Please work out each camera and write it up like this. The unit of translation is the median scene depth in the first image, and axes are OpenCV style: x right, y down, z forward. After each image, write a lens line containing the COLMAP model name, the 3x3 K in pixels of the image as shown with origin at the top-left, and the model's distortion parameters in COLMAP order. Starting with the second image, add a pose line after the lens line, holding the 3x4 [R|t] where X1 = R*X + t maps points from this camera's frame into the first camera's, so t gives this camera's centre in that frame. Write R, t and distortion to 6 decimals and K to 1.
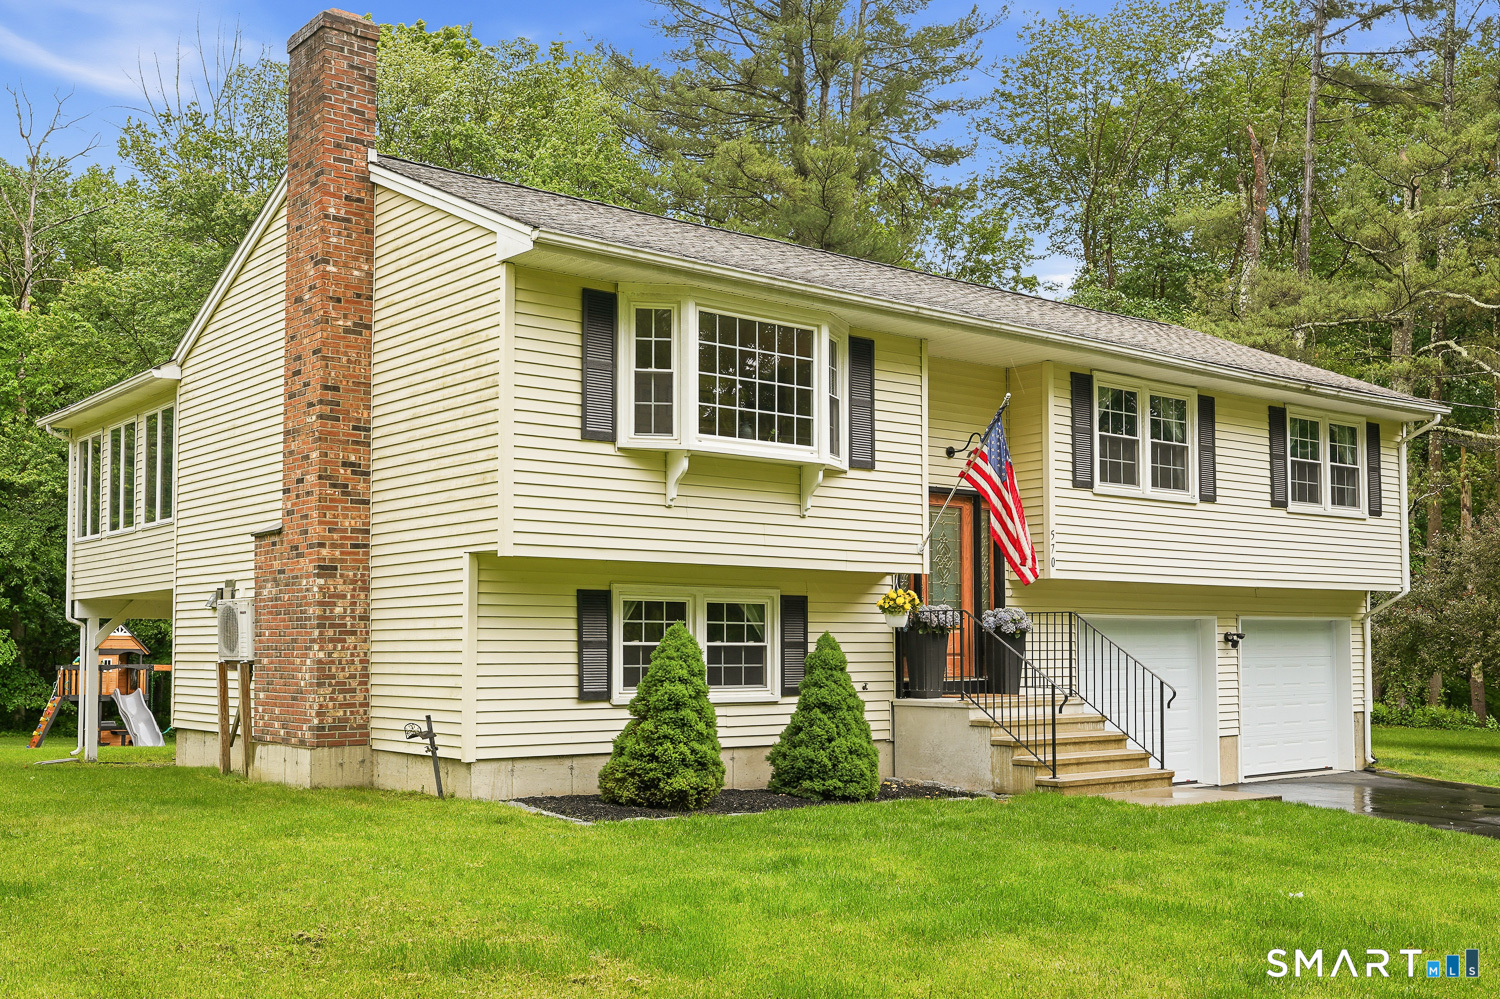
lens RADIAL K [[1584.1, 0, 750.0], [0, 1584.1, 499.5], [0, 0, 1]] dist [0.002399, -0.002733]
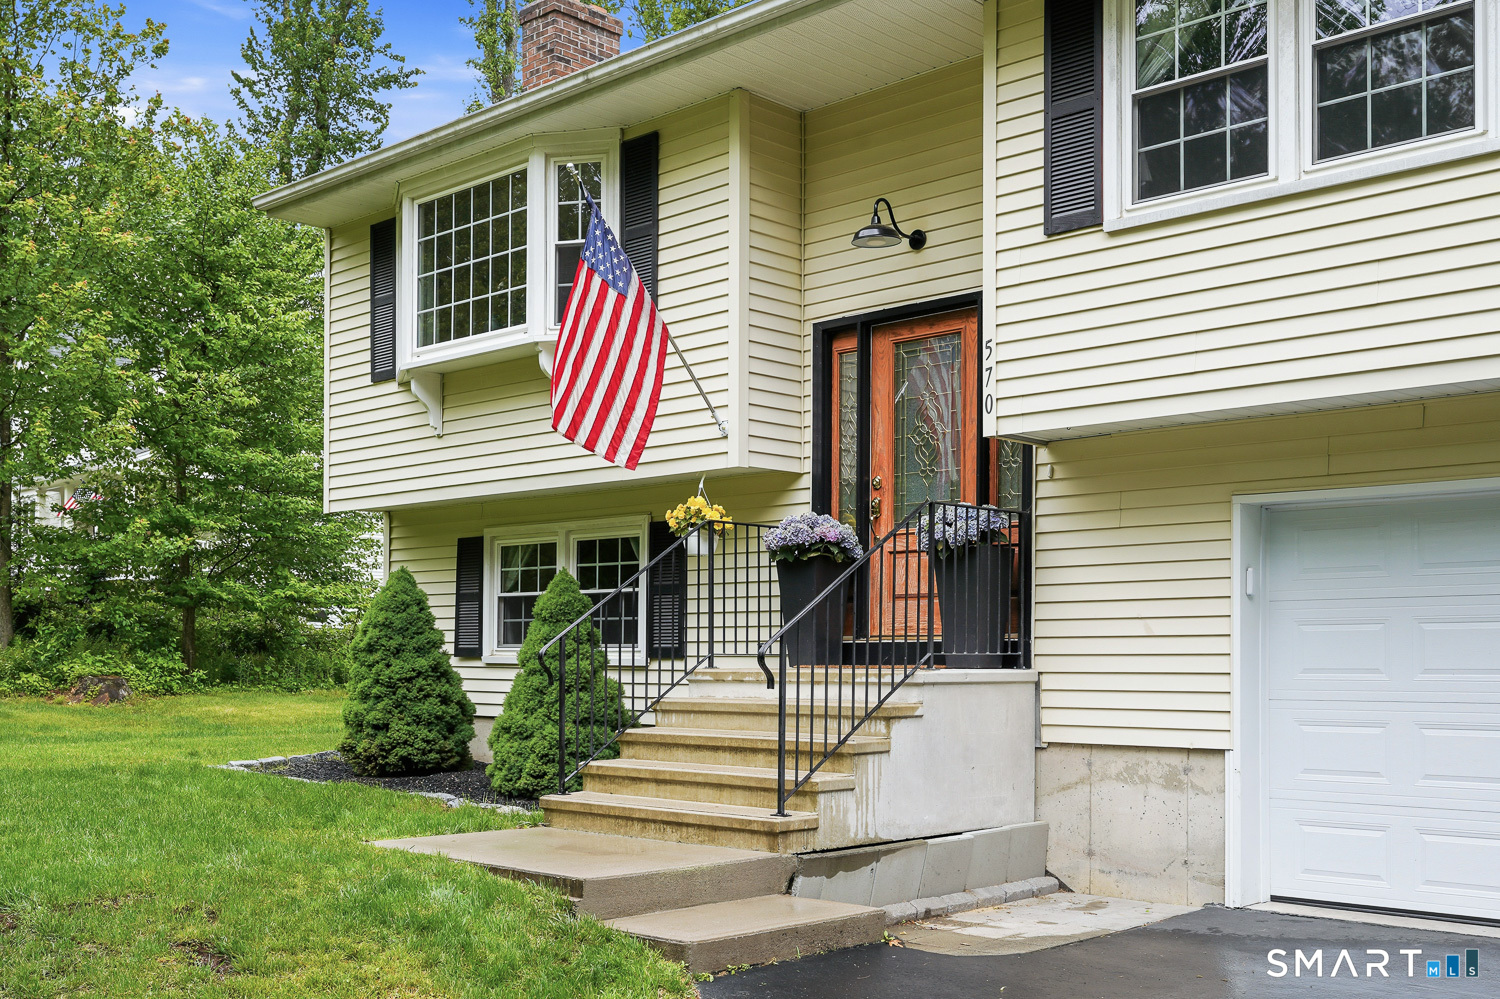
lens RADIAL K [[1530.7, 0, 748.1], [0, 1530.7, 585.4], [0, 0, 1]] dist [-0.009552, -0.000392]
pose [[0.129077, -0.040827, -0.990794, 0.720998], [0.094151, 0.995143, -0.028741, 0.113522], [0.987155, -0.089574, 0.132294, 0.944718]]
